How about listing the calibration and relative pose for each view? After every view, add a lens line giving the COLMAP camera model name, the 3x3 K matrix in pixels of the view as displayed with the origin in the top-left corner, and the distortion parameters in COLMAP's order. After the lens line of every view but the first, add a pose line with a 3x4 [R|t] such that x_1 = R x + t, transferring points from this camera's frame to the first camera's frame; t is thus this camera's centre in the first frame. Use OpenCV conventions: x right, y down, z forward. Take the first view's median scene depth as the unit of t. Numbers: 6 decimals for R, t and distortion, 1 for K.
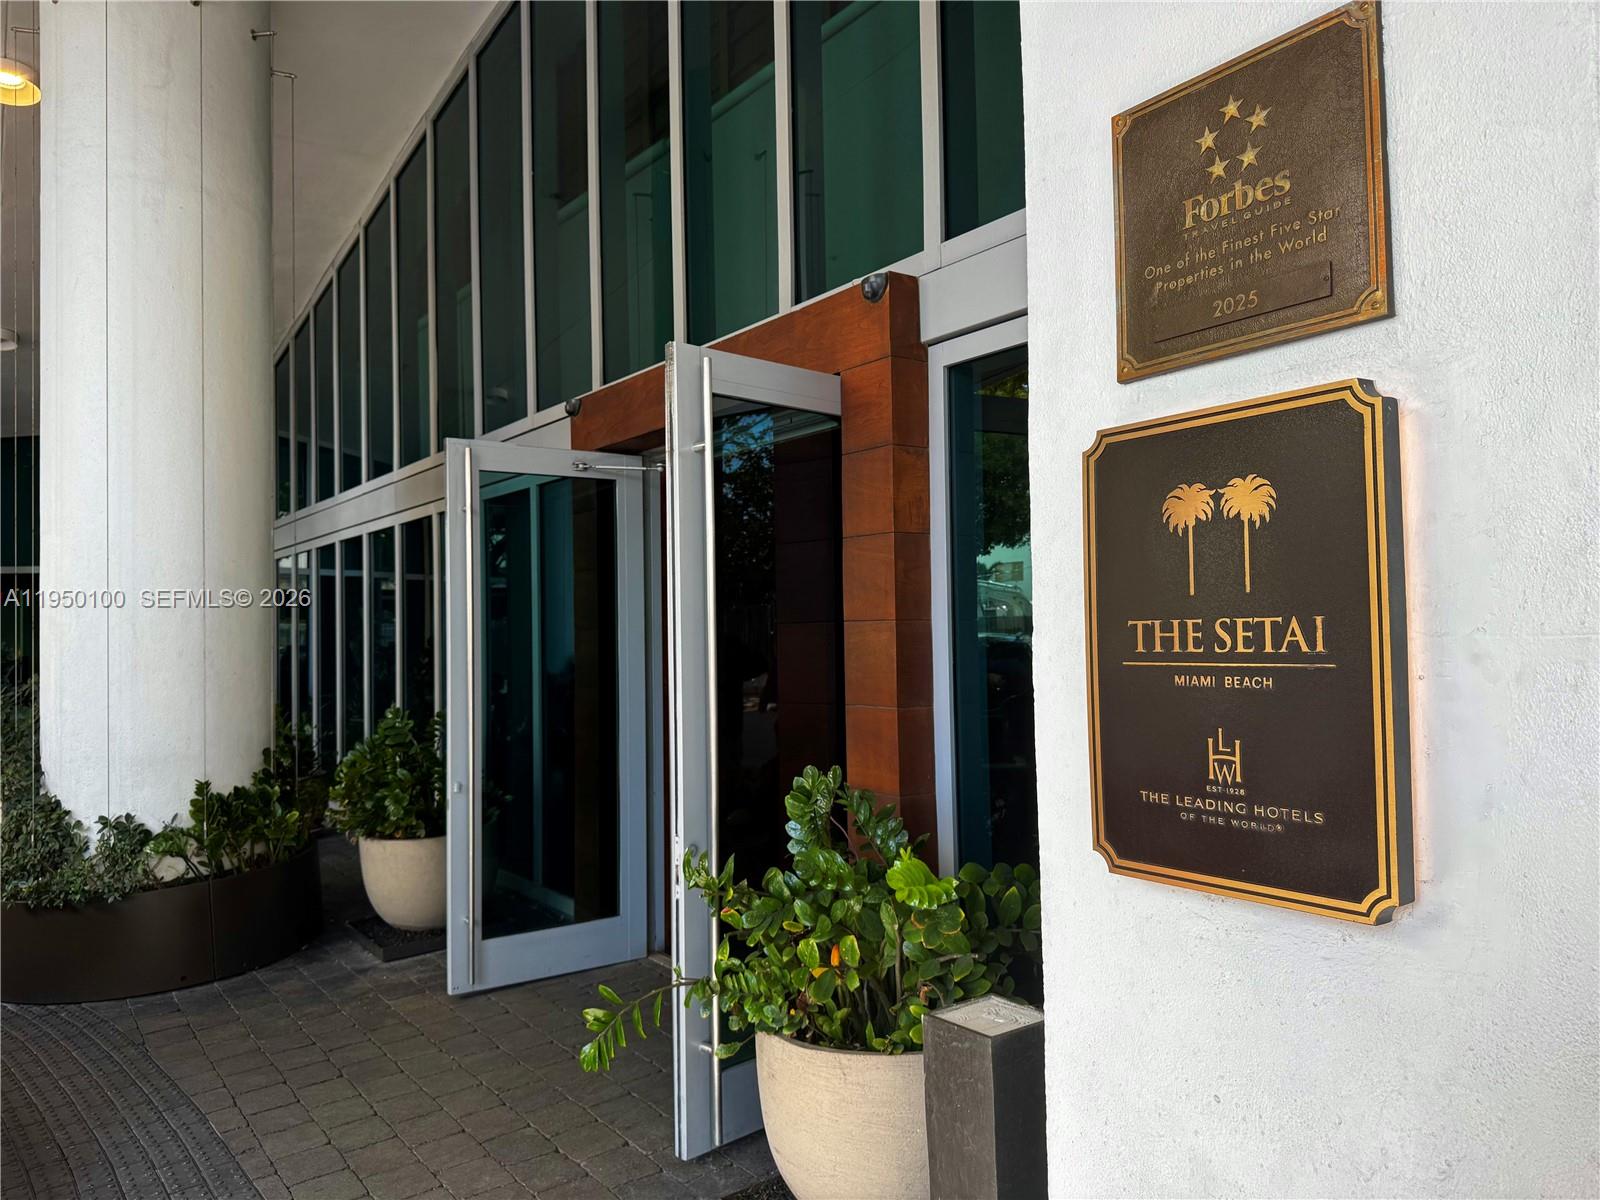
lens RADIAL K [[1128.8, 0, 799.3], [0, 1128.8, 612.6], [0, 0, 1]] dist [0.031455, -0.036482]
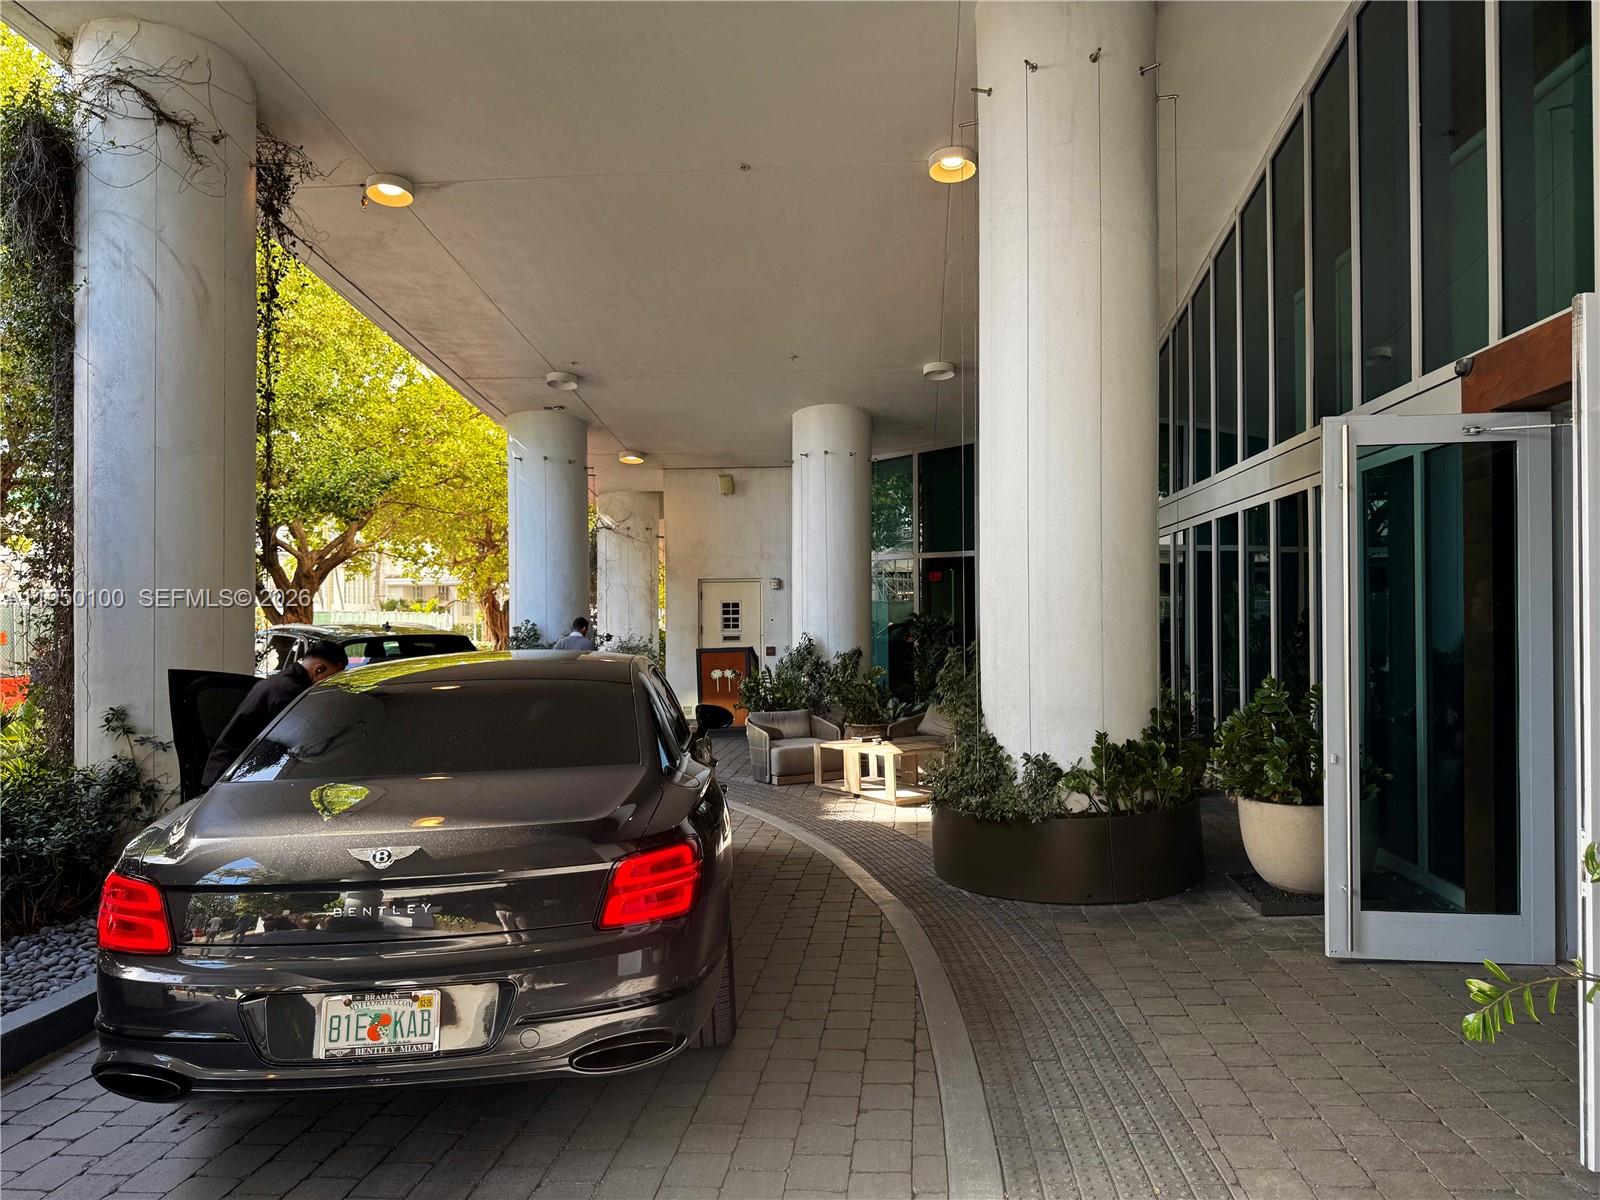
lens RADIAL K [[1128.8, 0, 794.9], [0, 1128.8, 594.5], [0, 0, 1]] dist [0.031455, -0.036482]
pose [[0.739802, 0.000815, -0.672824, 0.047713], [0.004172, 0.999974, 0.005797, -0.000737], [0.672812, -0.007096, 0.739780, -0.148689]]
